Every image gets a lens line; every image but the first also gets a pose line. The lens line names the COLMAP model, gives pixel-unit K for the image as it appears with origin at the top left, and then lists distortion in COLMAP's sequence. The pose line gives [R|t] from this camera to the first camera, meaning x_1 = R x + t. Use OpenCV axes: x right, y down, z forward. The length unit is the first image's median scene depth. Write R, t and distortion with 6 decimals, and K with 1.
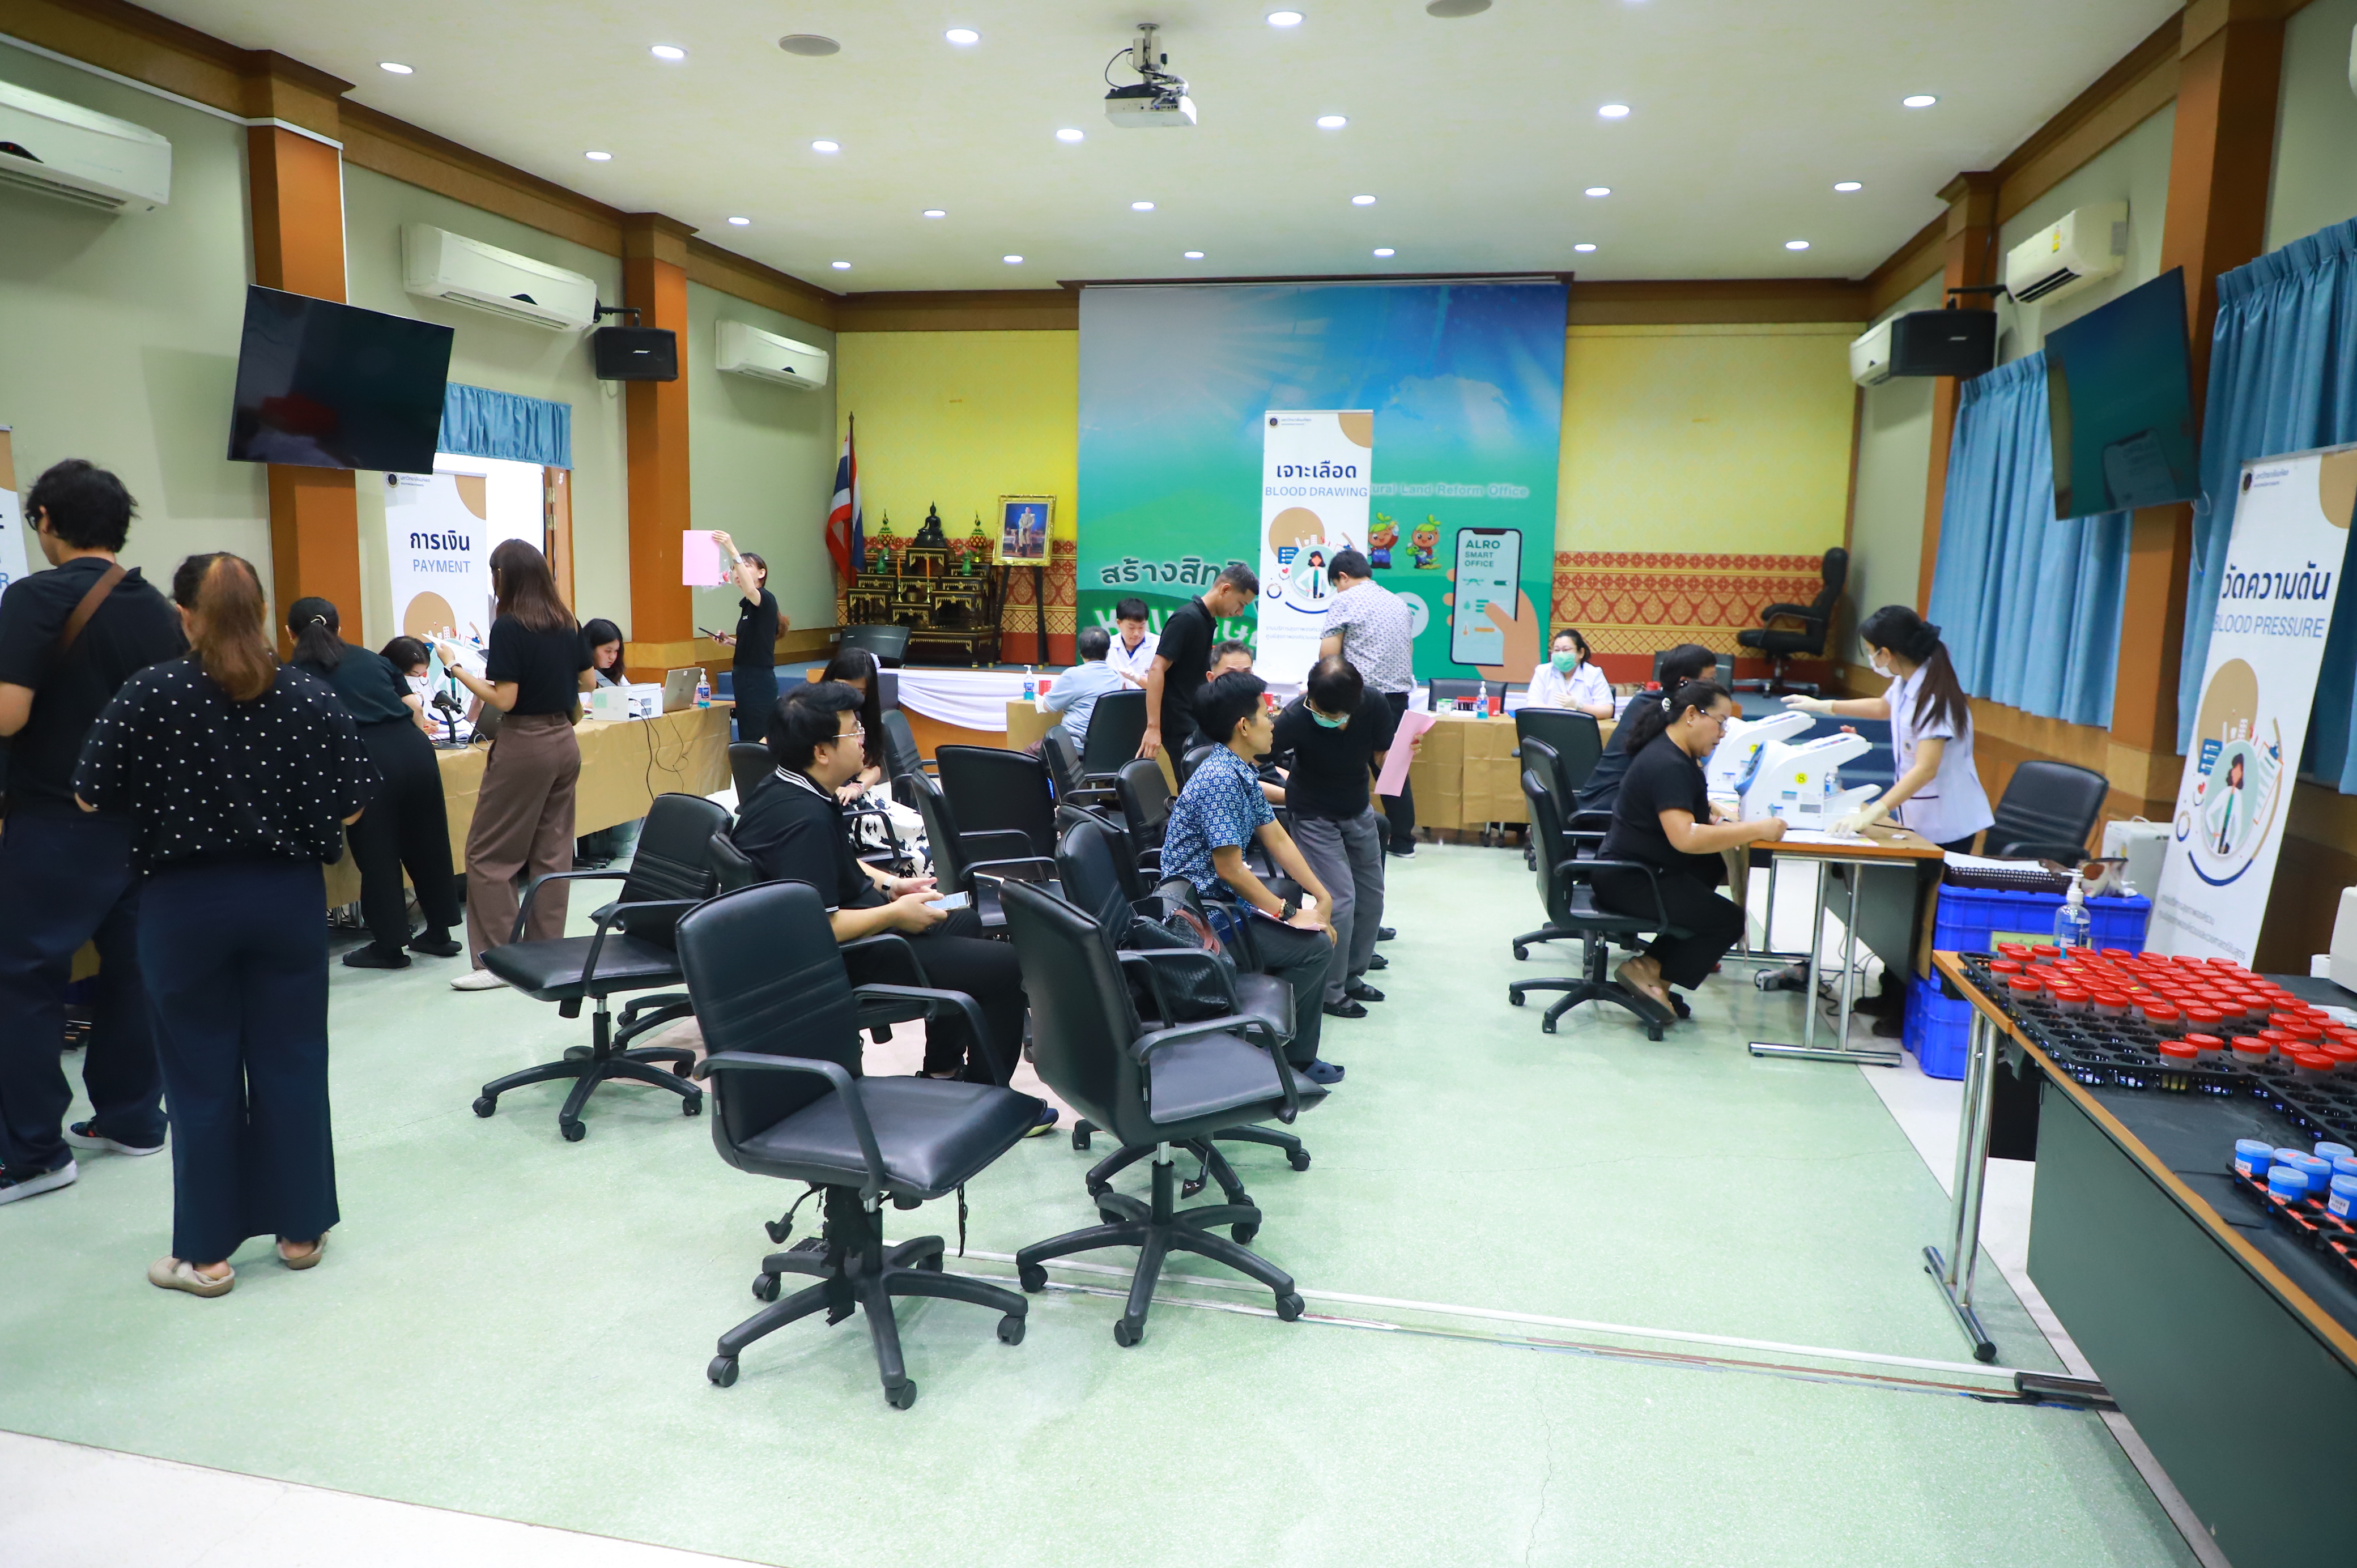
lens RADIAL K [[1559.5, 0, 1178.5], [0, 1559.5, 784.0], [0, 0, 1]] dist [-0.004854, -0.000168]
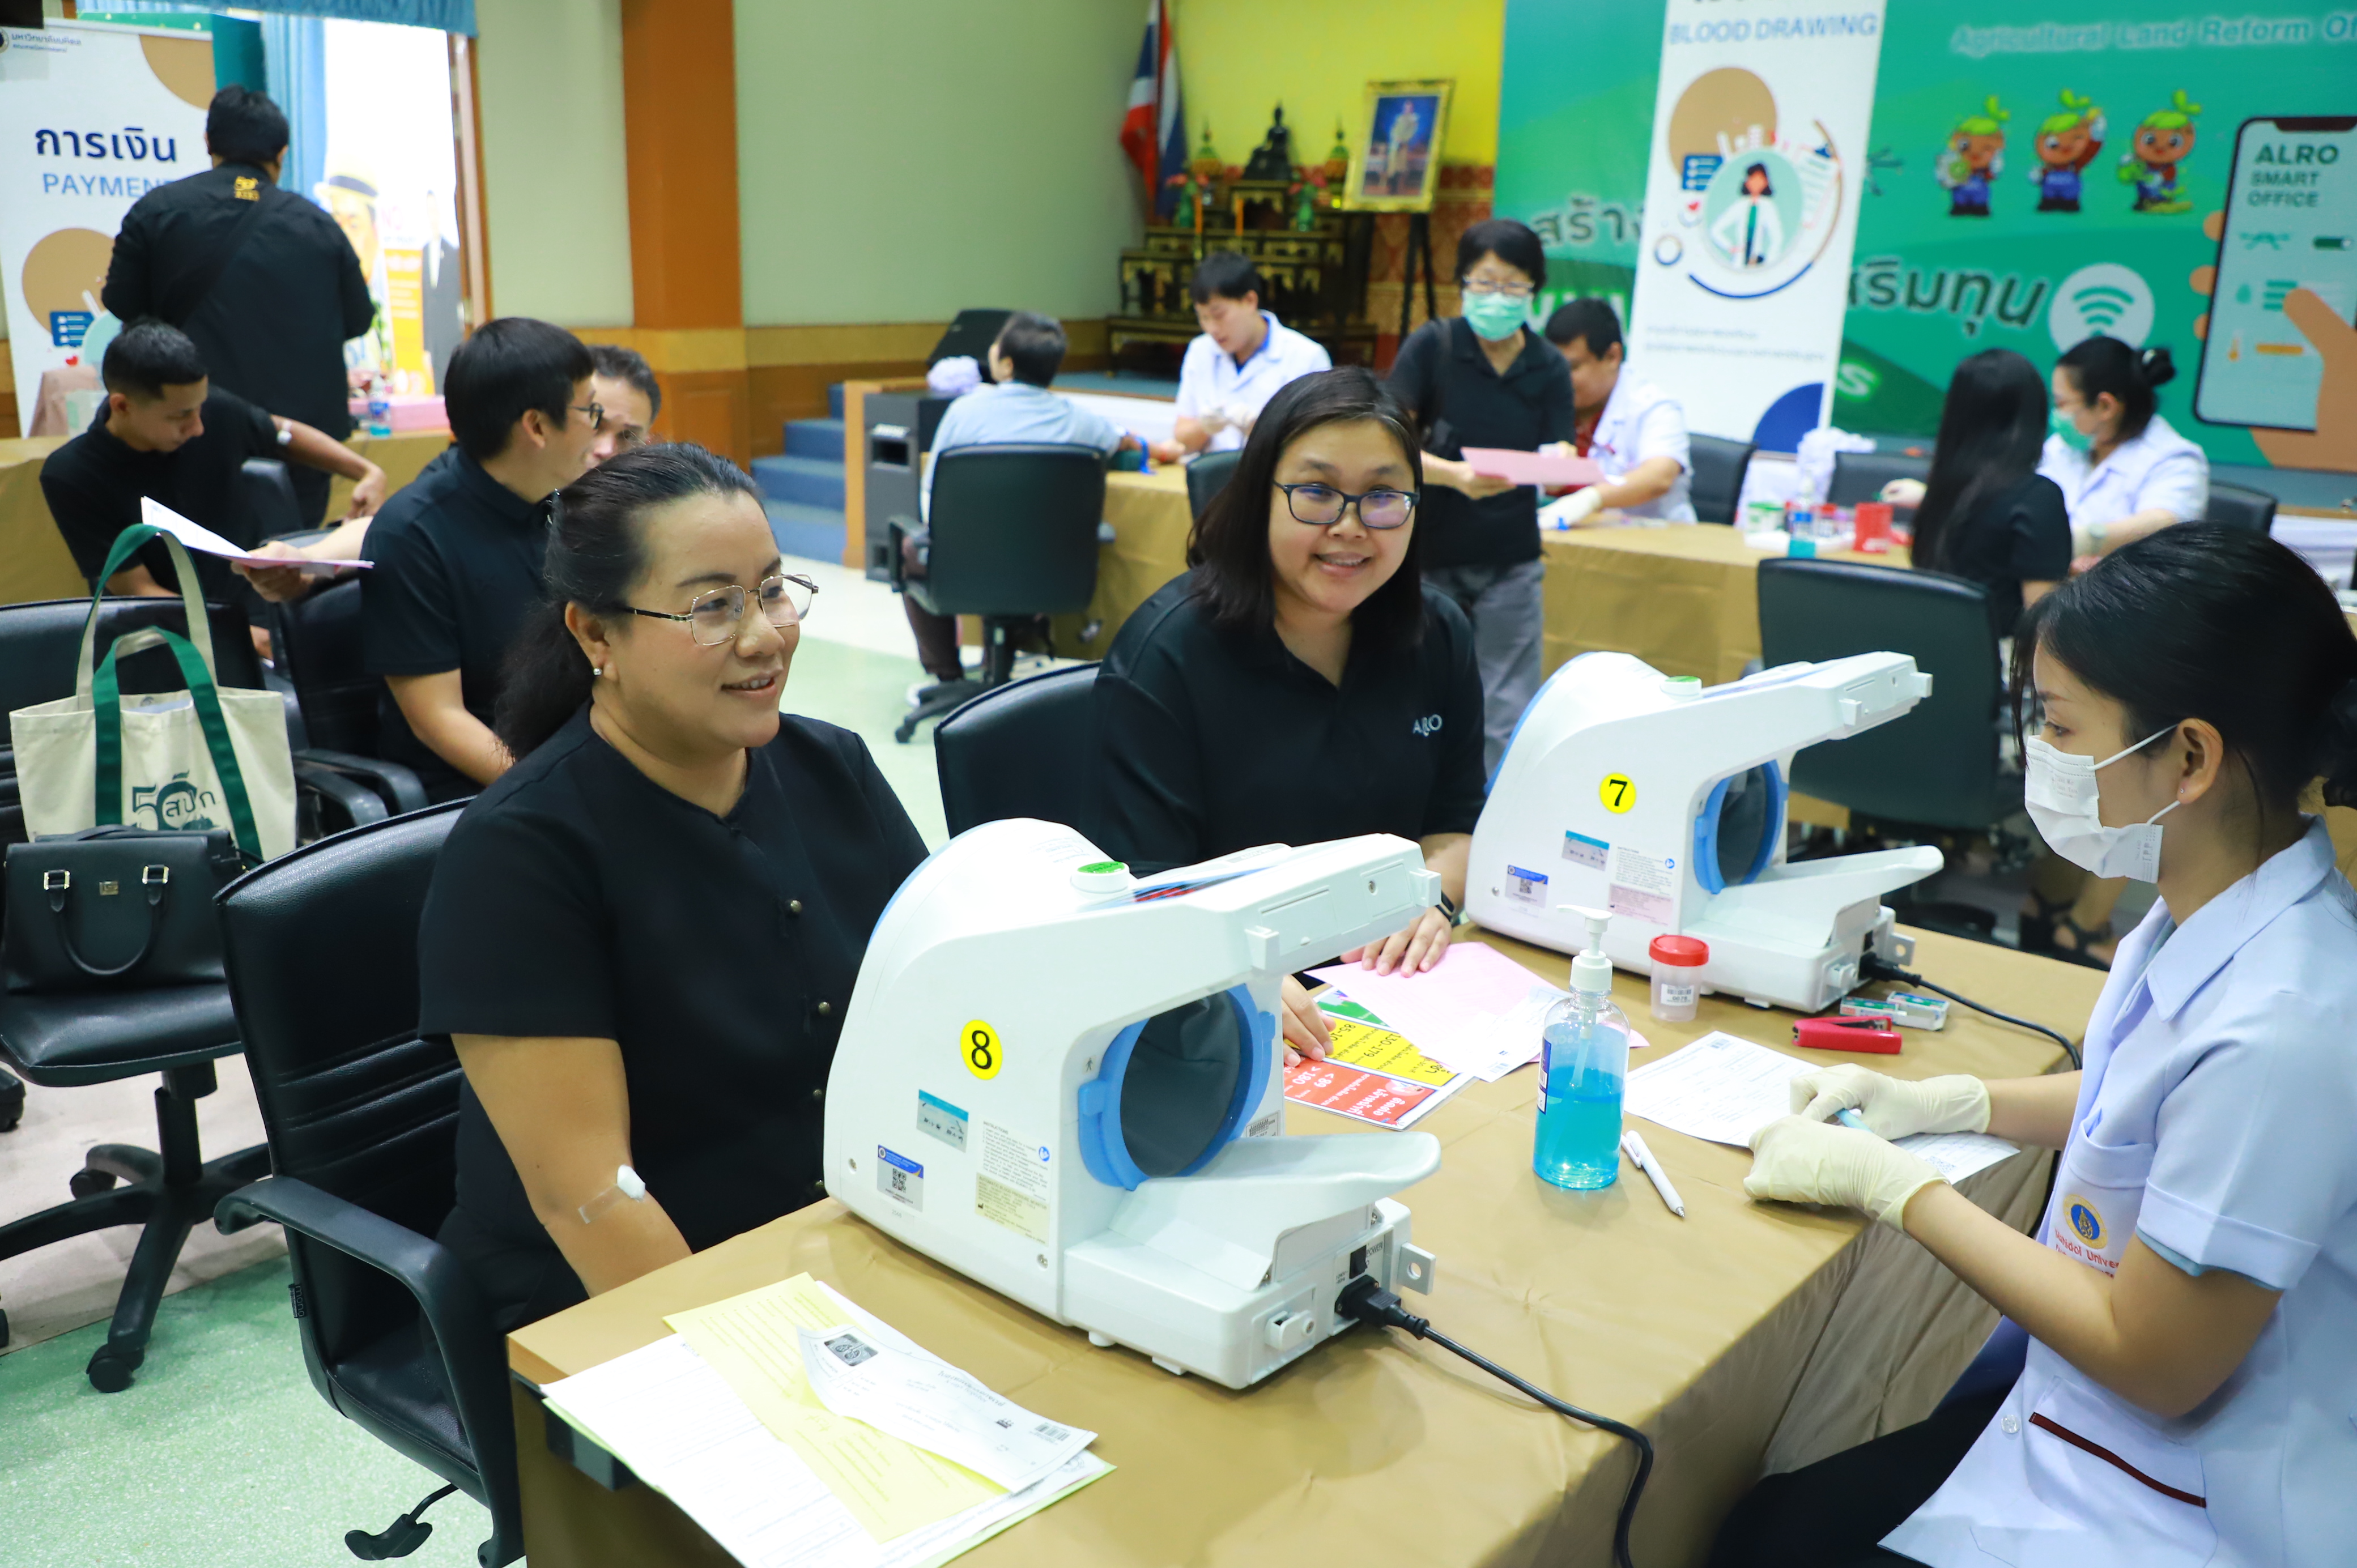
lens RADIAL K [[2066.0, 0, 1178.5], [0, 2066.0, 784.0], [0, 0, 1]] dist [0.002243, 0.007364]
pose [[0.875746, 0.125529, -0.466167, 0.214100], [-0.073114, 0.988952, 0.128952, -0.028387], [0.477204, -0.078846, 0.875248, 0.314571]]
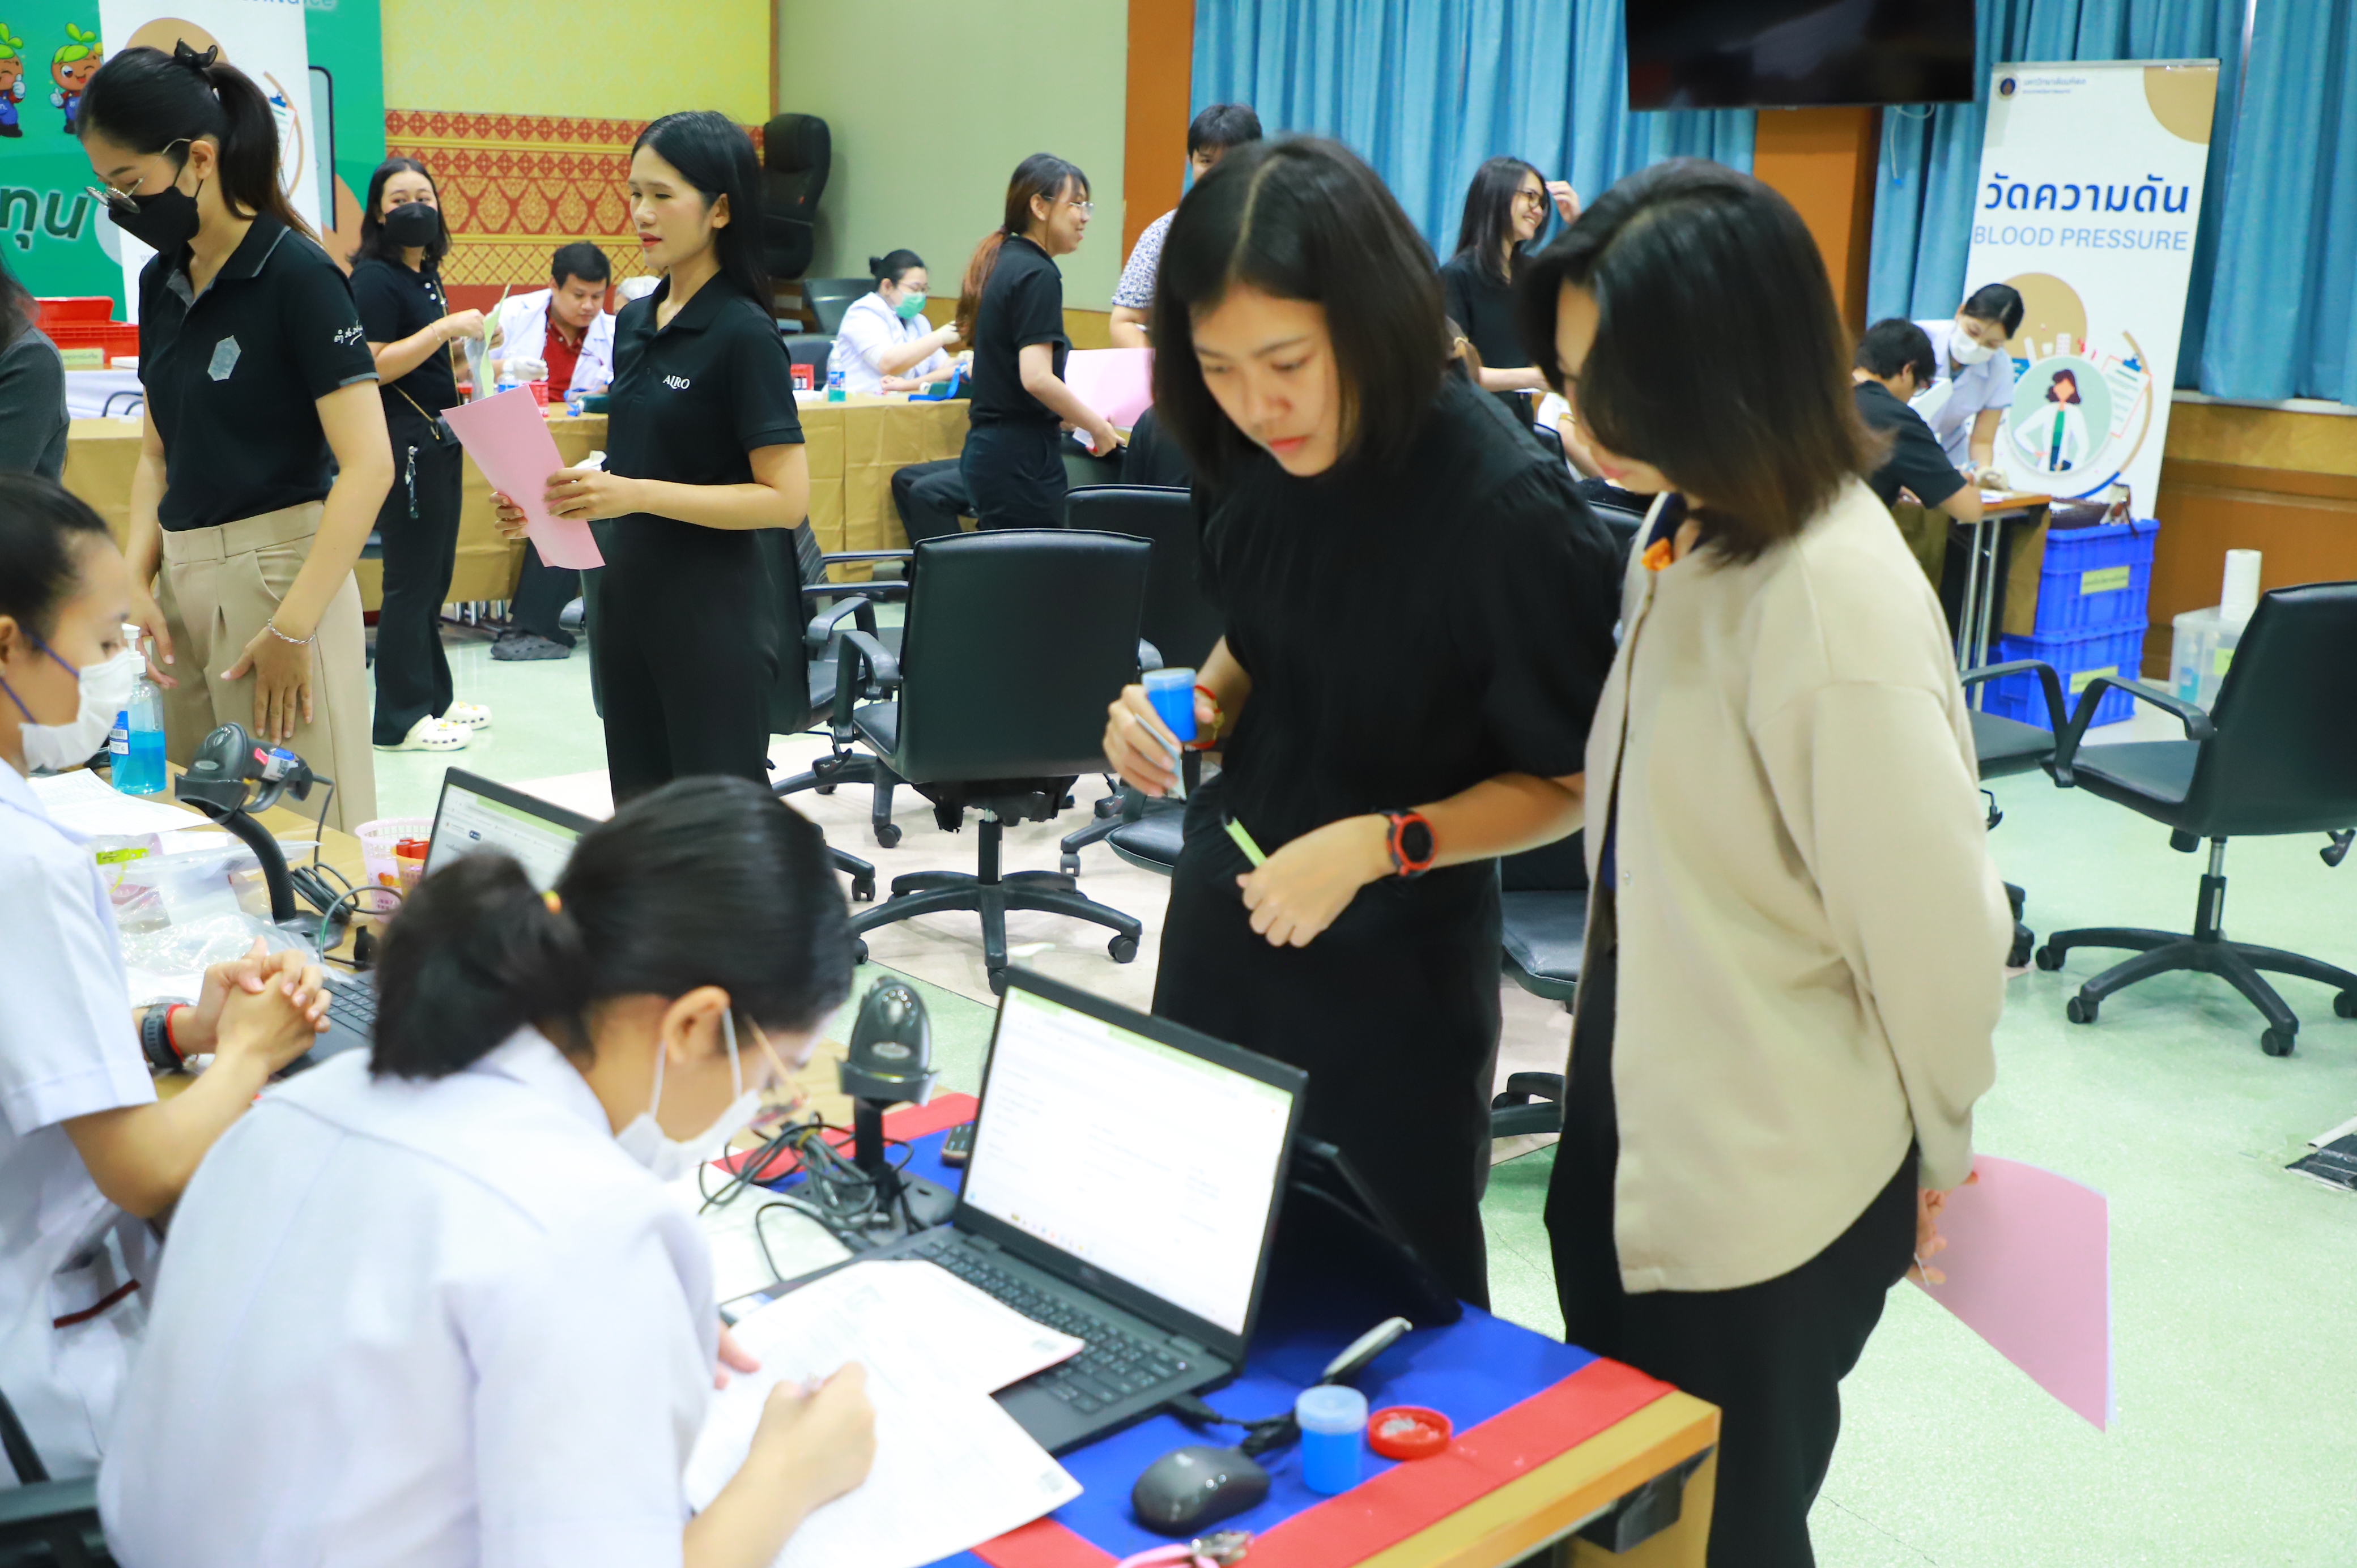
lens RADIAL K [[2529.2, 0, 1179.5], [0, 2529.2, 775.3], [0, 0, 1]] dist [0.009762, 0.001879]
pose [[0.564265, -0.190725, 0.803261, -0.394108], [0.093948, 0.981464, 0.167042, -0.035326], [-0.820231, -0.018791, 0.571724, 0.212416]]
